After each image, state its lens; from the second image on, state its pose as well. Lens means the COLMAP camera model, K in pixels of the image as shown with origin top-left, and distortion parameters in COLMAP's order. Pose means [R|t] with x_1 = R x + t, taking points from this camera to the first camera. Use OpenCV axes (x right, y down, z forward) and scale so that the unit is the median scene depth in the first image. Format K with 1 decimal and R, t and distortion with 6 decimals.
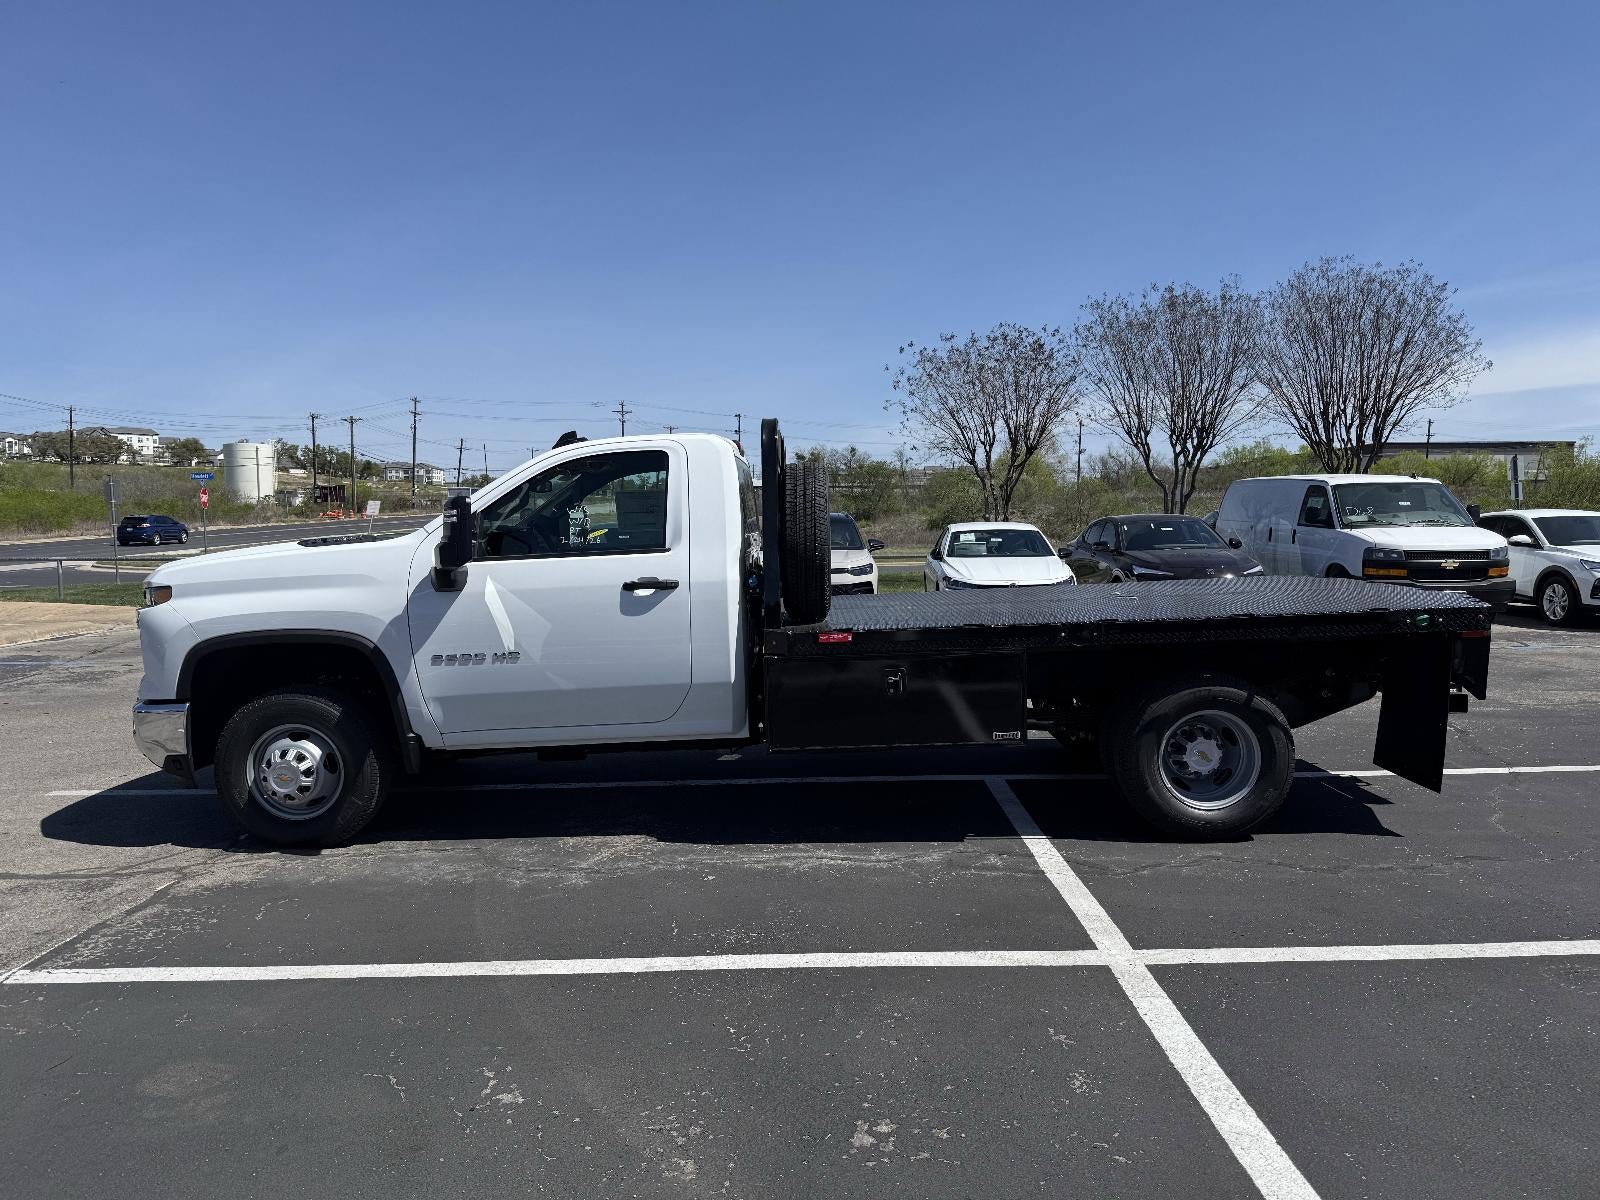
lens RADIAL K [[1124.2, 0, 804.4], [0, 1124.2, 594.3], [0, 0, 1]] dist [0.103459, -0.153935]
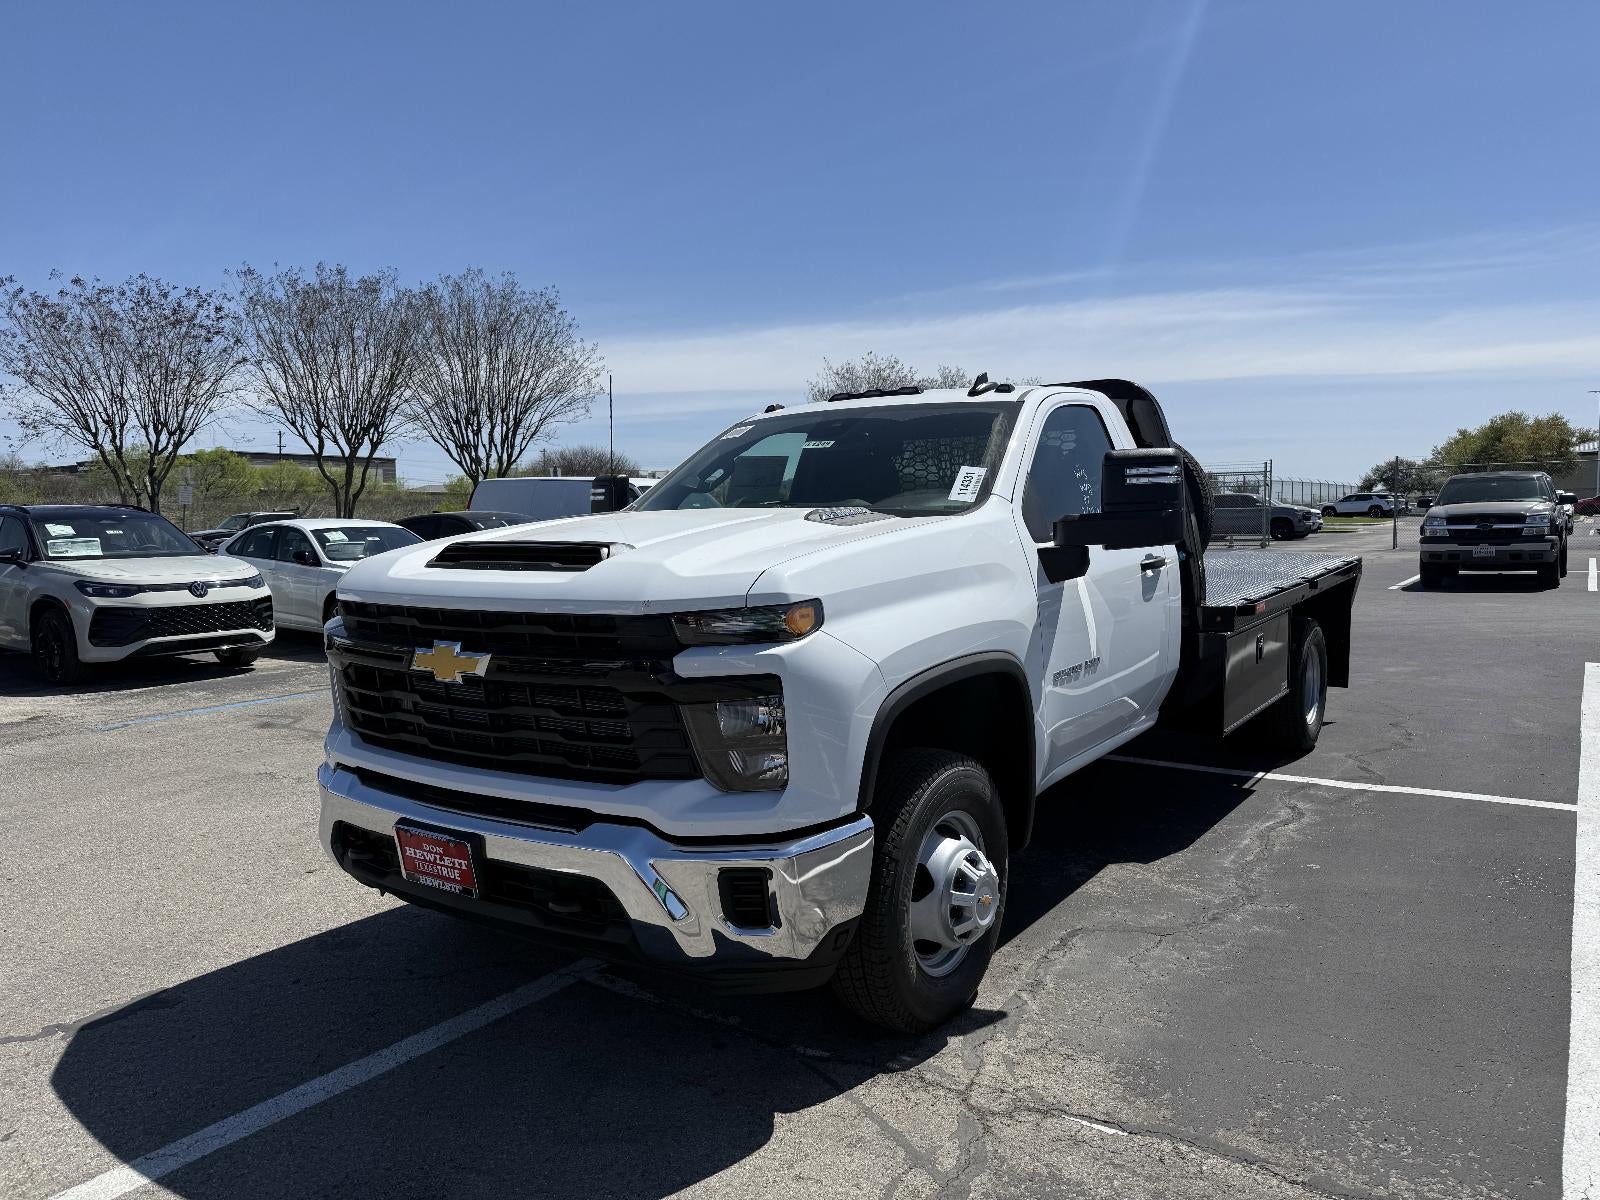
lens RADIAL K [[1128.4, 0, 803.3], [0, 1128.4, 590.7], [0, 0, 1]] dist [0.068666, -0.088946]
pose [[0.566534, -0.053364, 0.822309, -0.891420], [0.063532, 0.997759, 0.020980, -0.020203], [-0.821586, 0.040357, 0.568655, 0.652160]]
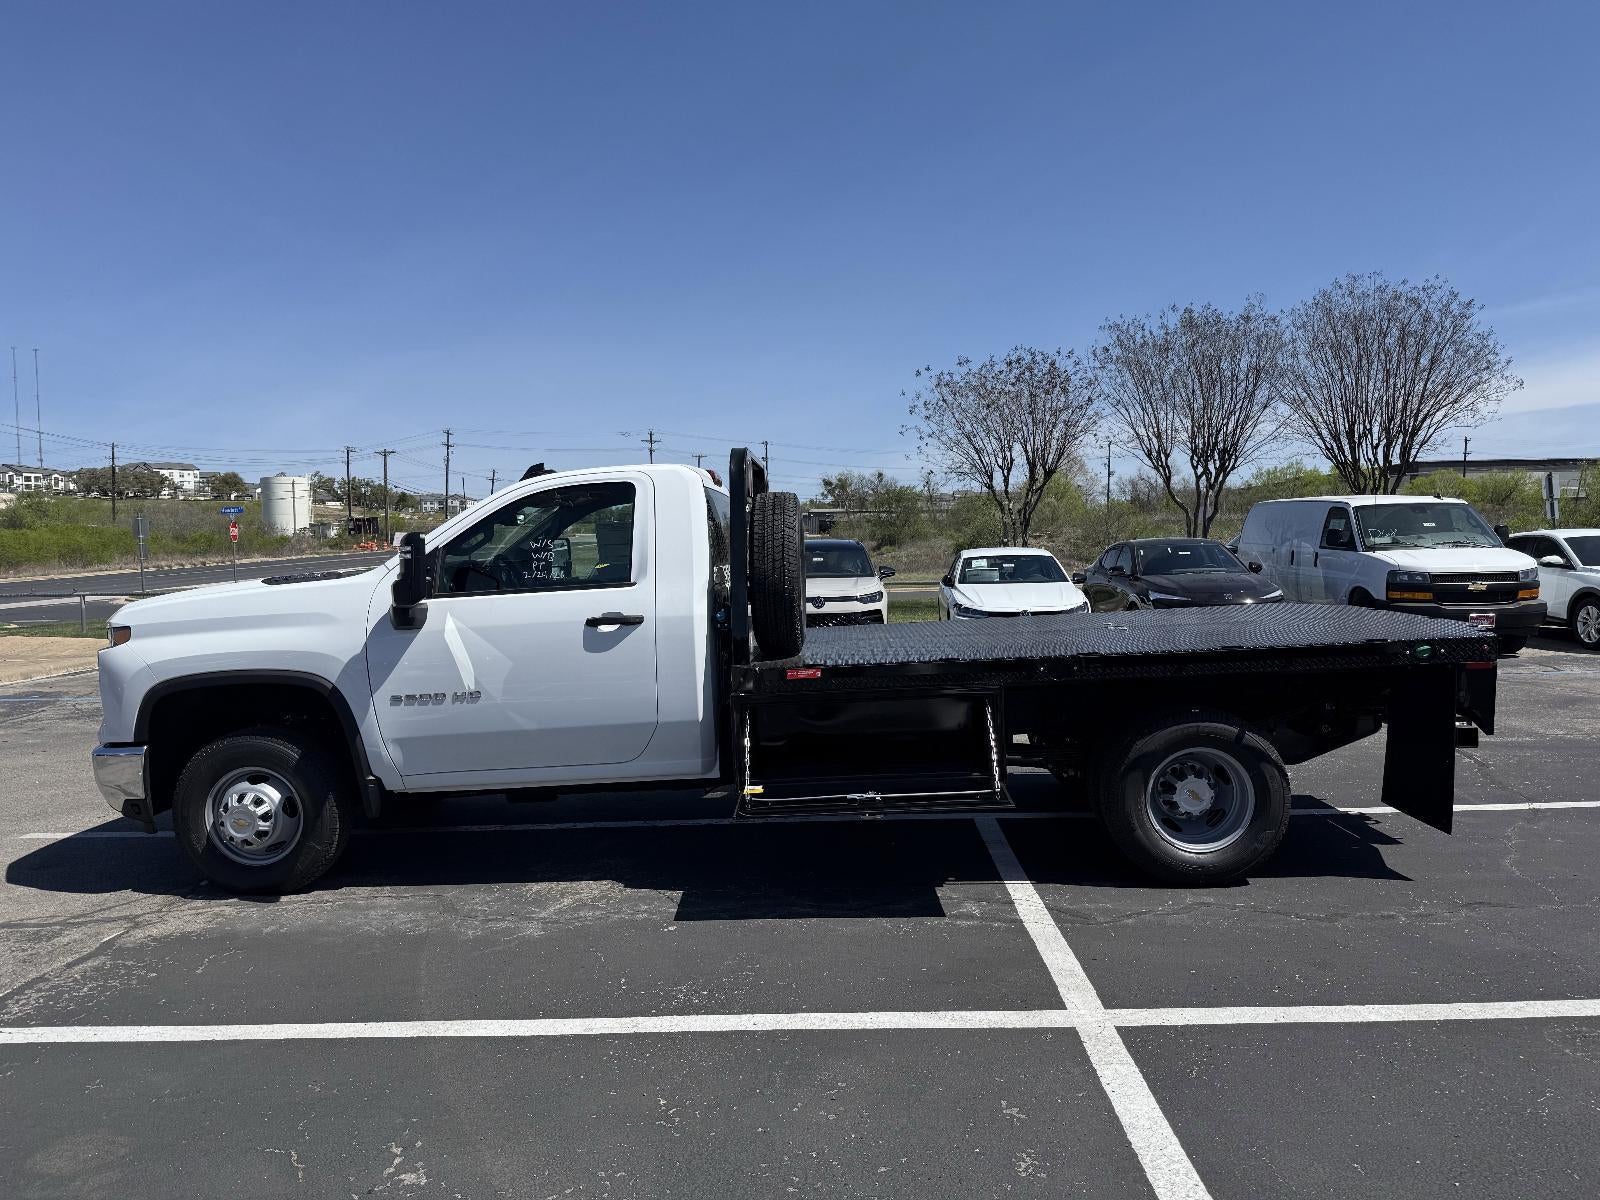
lens RADIAL K [[1128.4, 0, 803.3], [0, 1128.4, 590.7], [0, 0, 1]] dist [0.068666, -0.088946]
pose [[0.999536, -0.009827, -0.028845, 0.047675], [0.009076, 0.999620, -0.026033, -0.006404], [0.029090, 0.025760, 0.999245, 0.032185]]
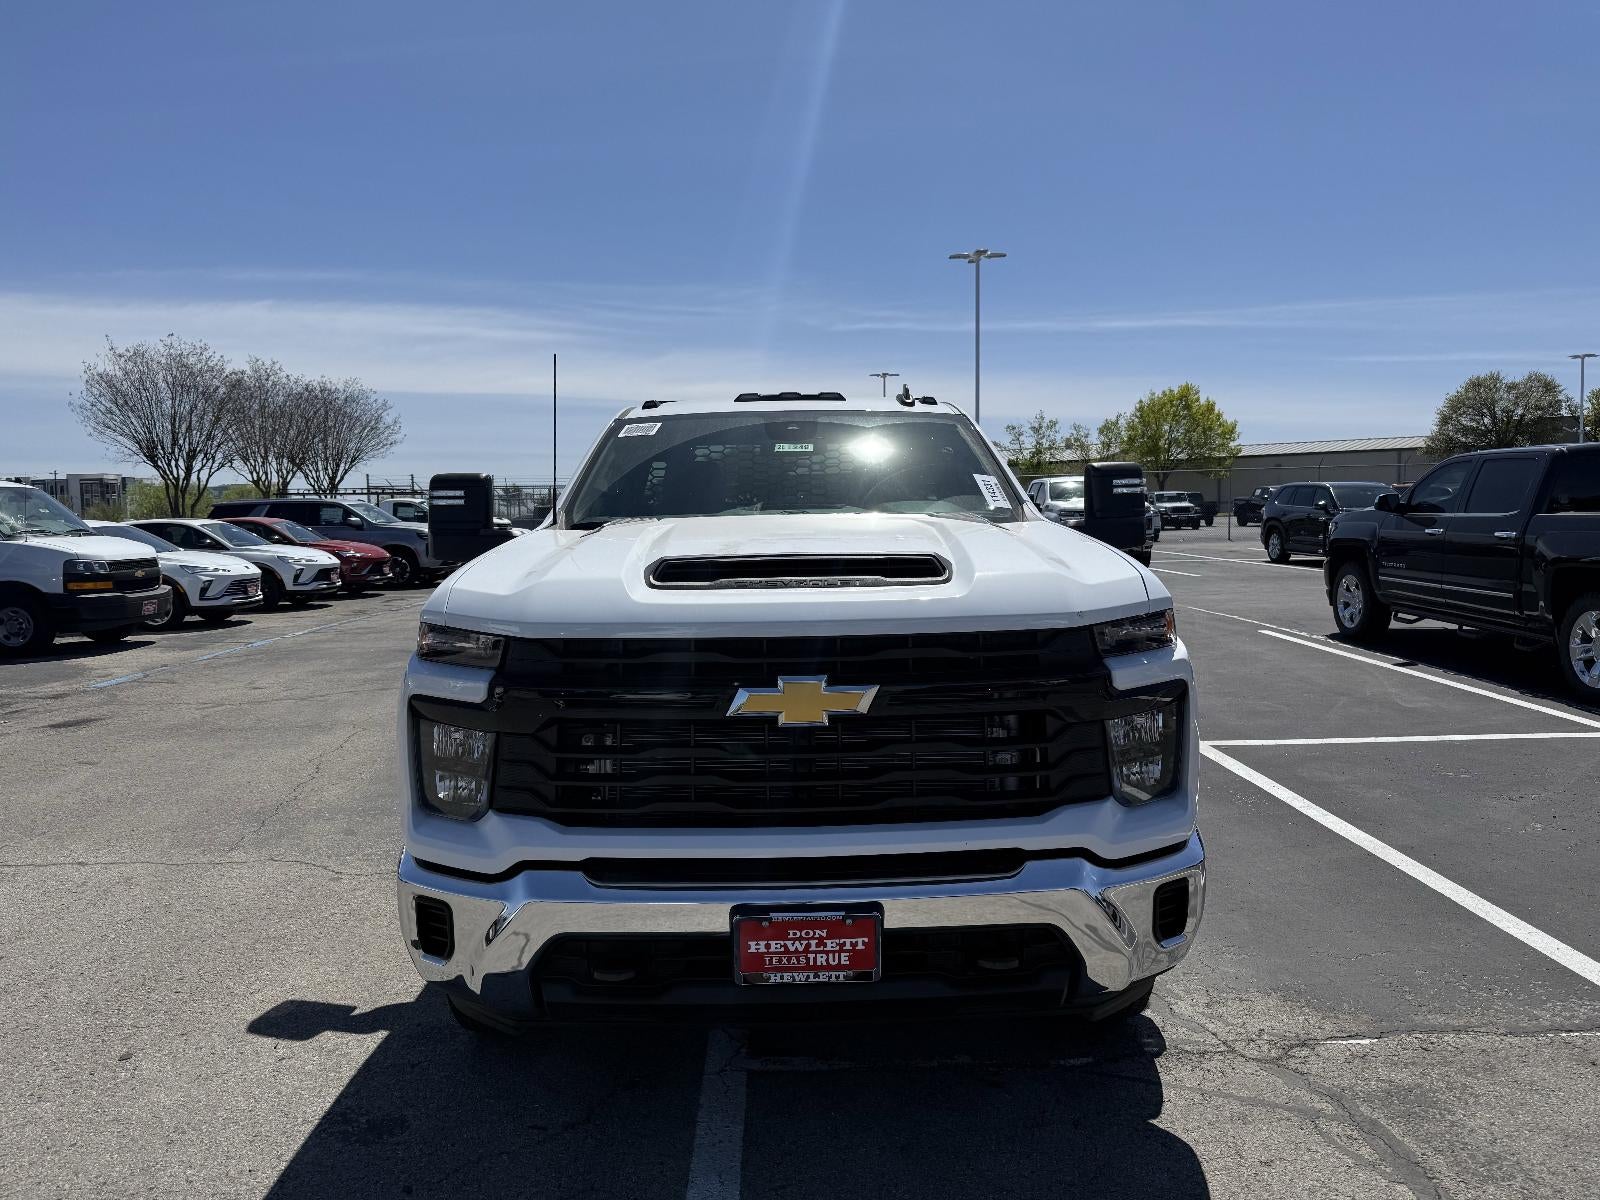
lens RADIAL K [[1128.4, 0, 803.3], [0, 1128.4, 590.7], [0, 0, 1]] dist [0.068666, -0.088946]
pose [[-0.035486, -0.056428, 0.997776, -0.972295], [0.082947, 0.994793, 0.059210, -0.051778], [-0.995922, 0.084863, -0.030621, 1.077202]]
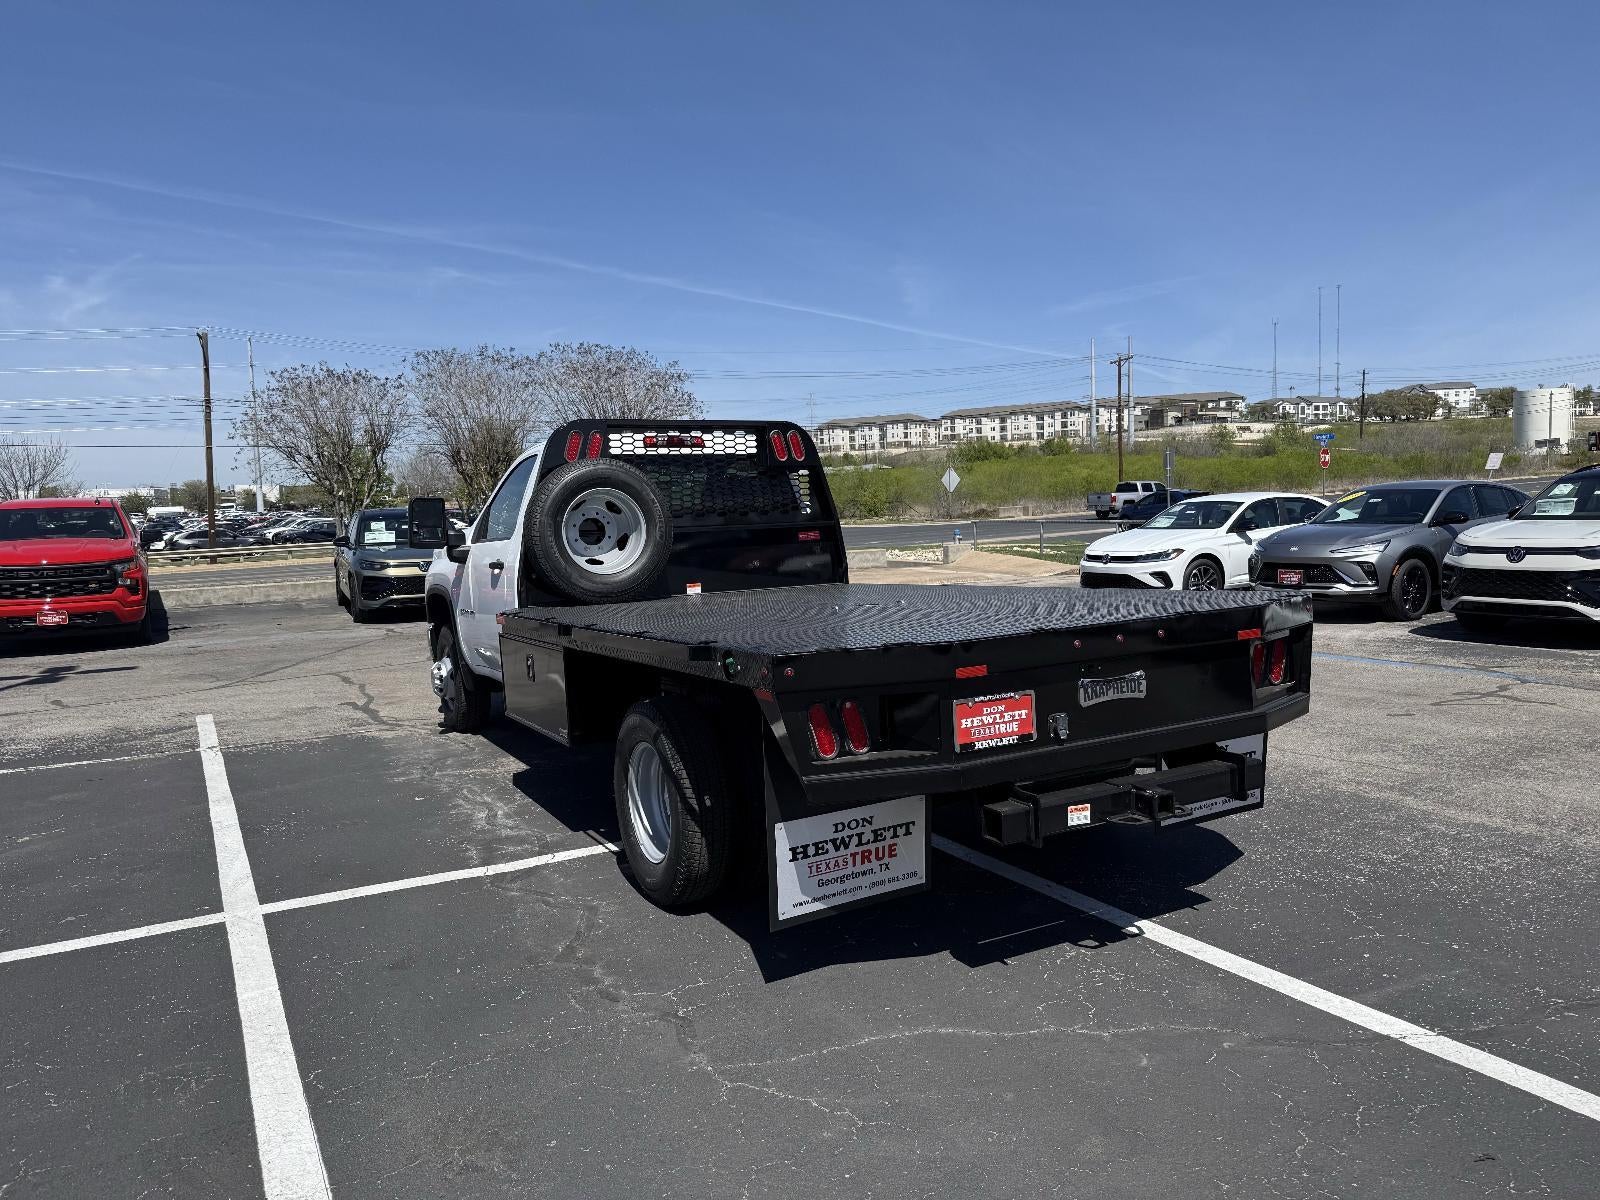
lens RADIAL K [[1124.2, 0, 804.4], [0, 1124.2, 594.3], [0, 0, 1]] dist [0.103459, -0.153935]
pose [[0.478814, 0.065867, -0.875442, 1.002922], [-0.029832, 0.997826, 0.058759, -0.053440], [0.877409, -0.002018, 0.479738, 0.624256]]
